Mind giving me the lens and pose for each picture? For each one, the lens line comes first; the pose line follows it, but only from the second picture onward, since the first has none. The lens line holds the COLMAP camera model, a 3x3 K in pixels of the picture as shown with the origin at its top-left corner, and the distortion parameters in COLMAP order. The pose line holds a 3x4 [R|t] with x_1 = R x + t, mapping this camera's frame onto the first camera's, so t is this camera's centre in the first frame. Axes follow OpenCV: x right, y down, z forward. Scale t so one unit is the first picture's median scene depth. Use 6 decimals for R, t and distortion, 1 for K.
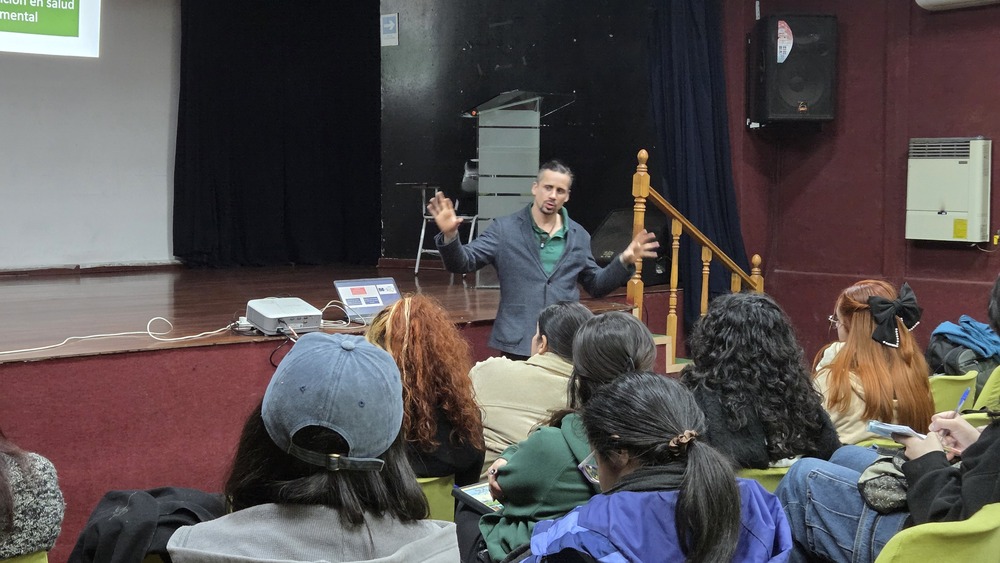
lens RADIAL K [[1311.9, 0, 500.0], [0, 1311.9, 281.5], [0, 0, 1]] dist [0.029067, -0.030633]
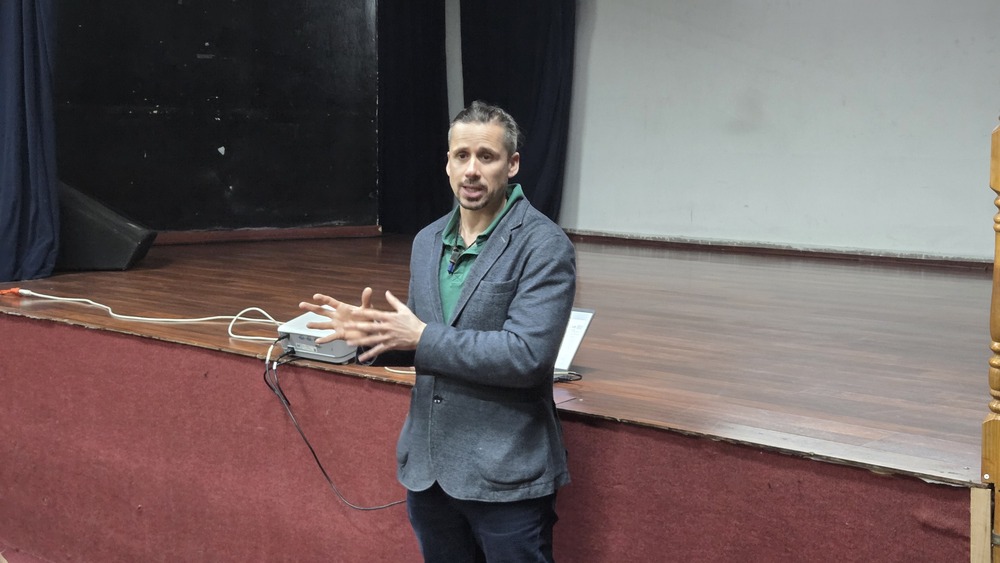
lens RADIAL K [[1311.9, 0, 500.0], [0, 1311.9, 281.5], [0, 0, 1]] dist [0.029067, -0.030633]
pose [[0.154415, 0.105837, -0.982321, 0.425298], [-0.079032, 0.992383, 0.094498, -0.058948], [0.984840, 0.063043, 0.161604, 0.780616]]
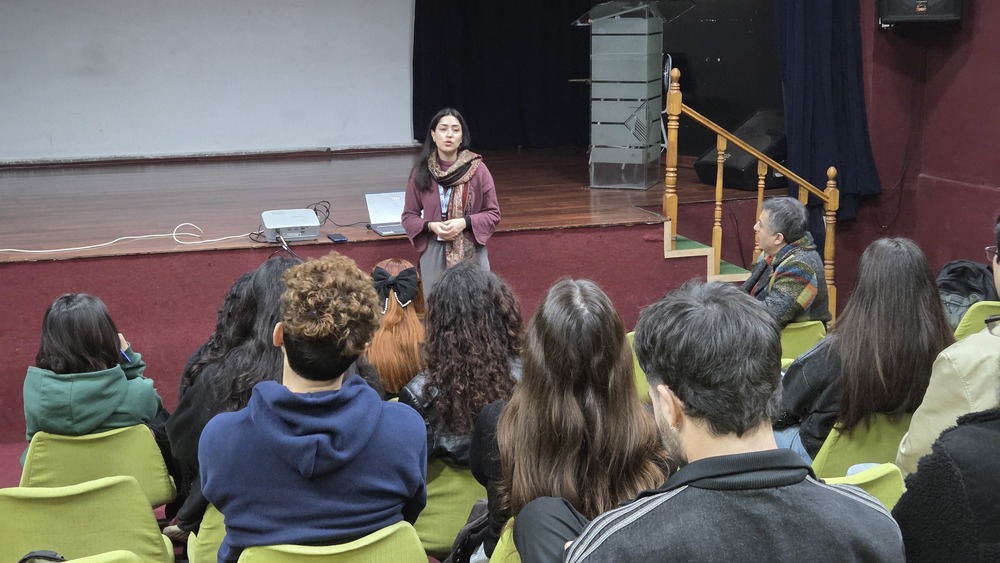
lens RADIAL K [[1311.9, 0, 500.0], [0, 1311.9, 281.5], [0, 0, 1]] dist [0.029067, -0.030633]
pose [[0.905364, 0.066509, -0.419395, 0.412149], [-0.010966, 0.990990, 0.133484, -0.068120], [0.424495, -0.116252, 0.897936, -0.001223]]
